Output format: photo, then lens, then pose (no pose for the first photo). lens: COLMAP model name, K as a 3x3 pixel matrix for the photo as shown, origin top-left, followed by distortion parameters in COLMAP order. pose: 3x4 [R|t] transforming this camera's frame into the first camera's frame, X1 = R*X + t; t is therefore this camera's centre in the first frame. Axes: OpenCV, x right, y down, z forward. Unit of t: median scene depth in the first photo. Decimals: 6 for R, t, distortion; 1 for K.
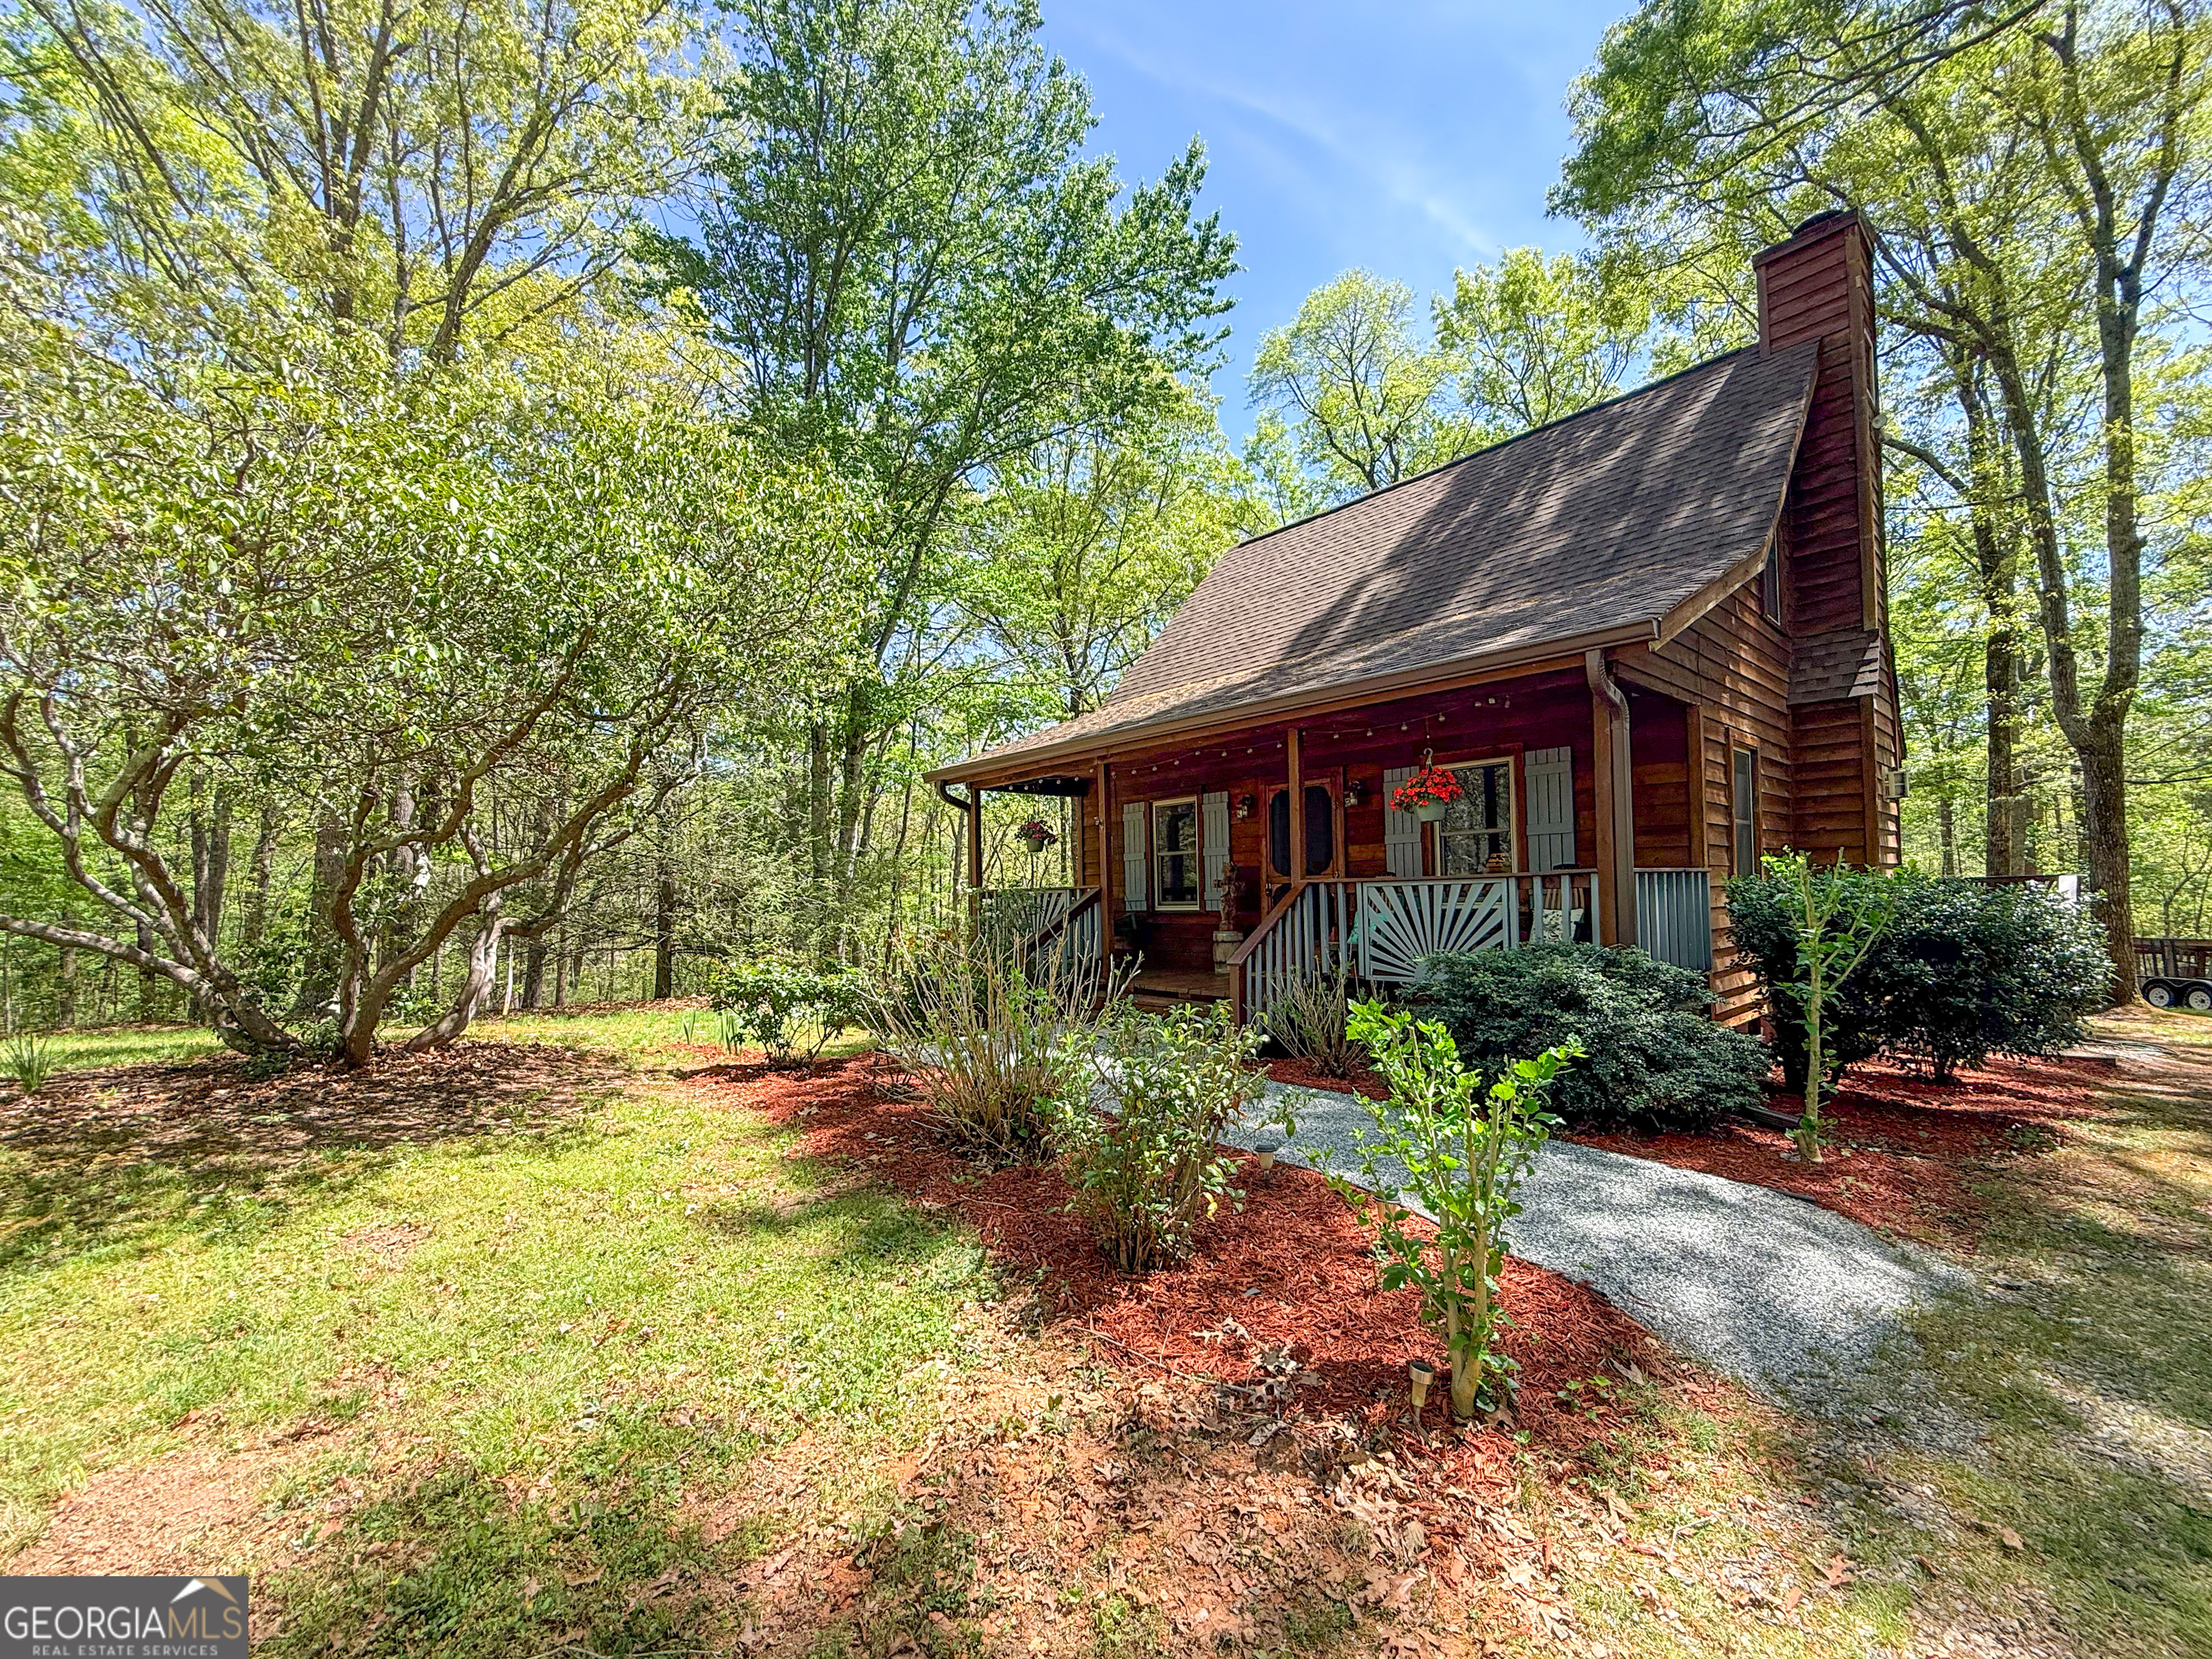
lens RADIAL K [[929.1, 0, 1098.8], [0, 929.1, 817.4], [0, 0, 1]] dist [-0.000409, 0.000163]
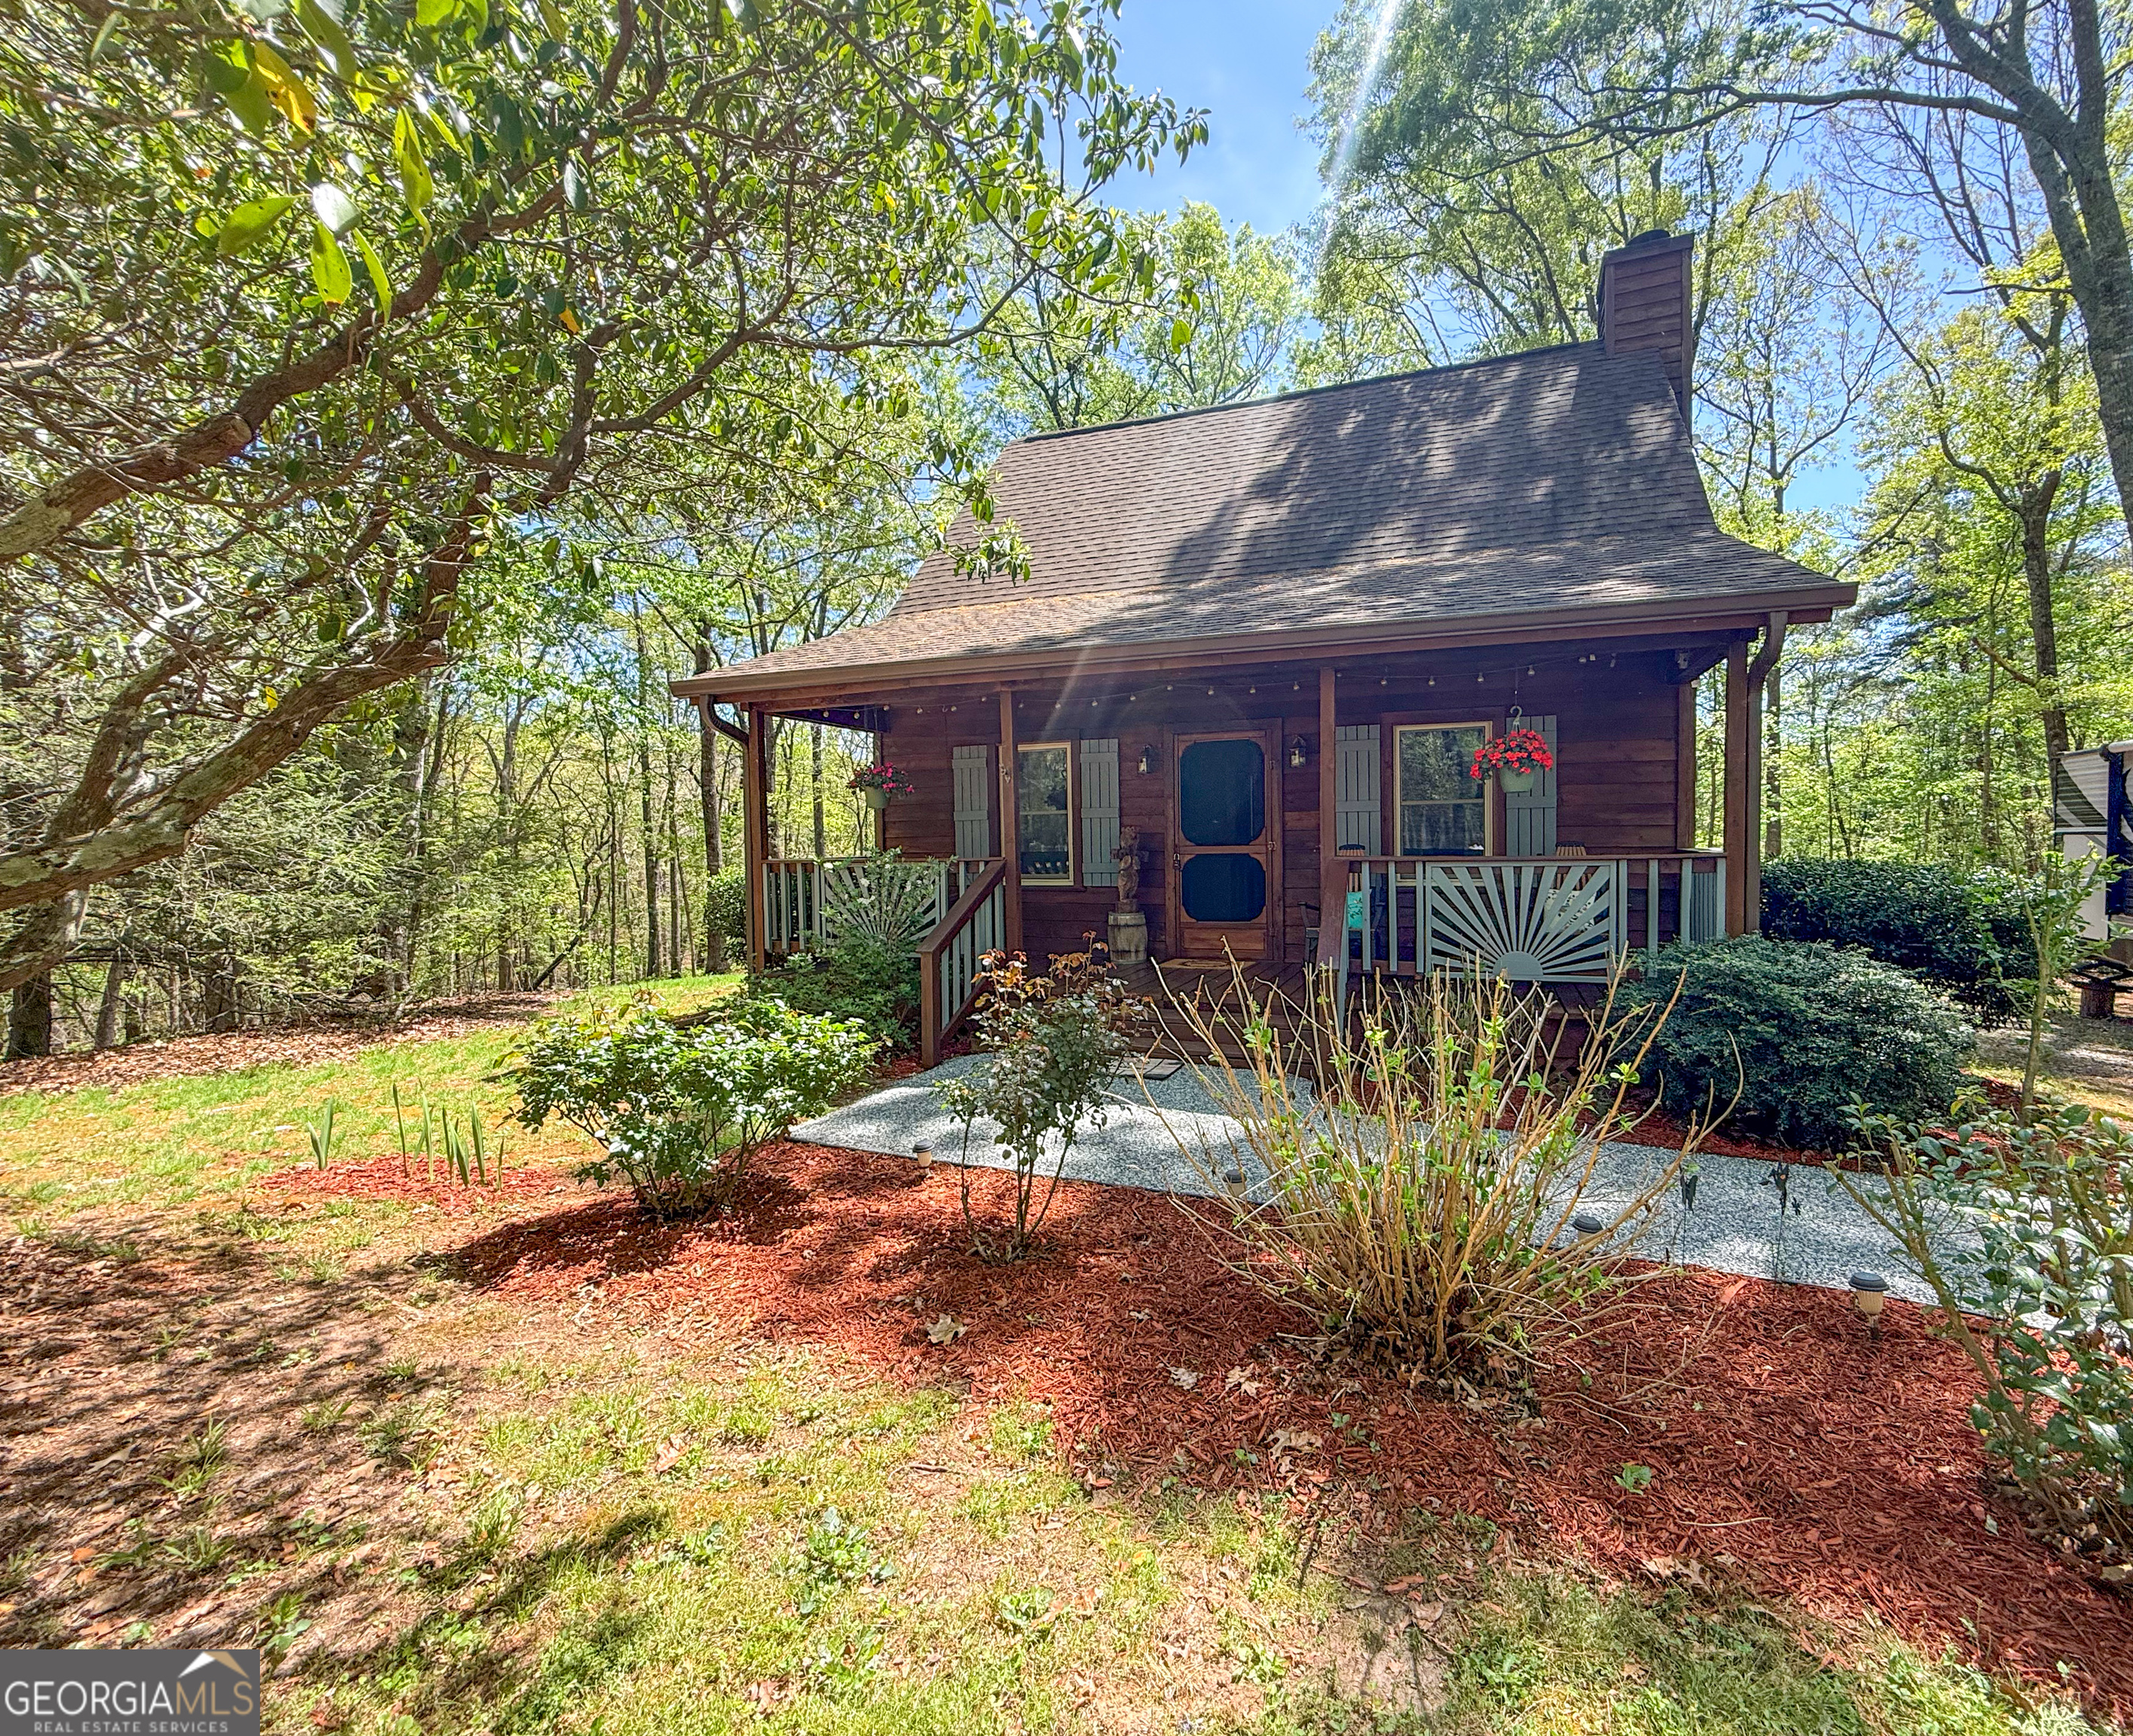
lens RADIAL K [[930.0, 0, 1066.8], [0, 930.0, 837.1], [0, 0, 1]] dist [-0.009954, -0.000353]
pose [[0.874324, 0.011401, 0.485209, -0.272869], [-0.048040, 0.996848, 0.063143, 0.007553], [-0.482959, -0.078517, 0.872115, 0.293456]]
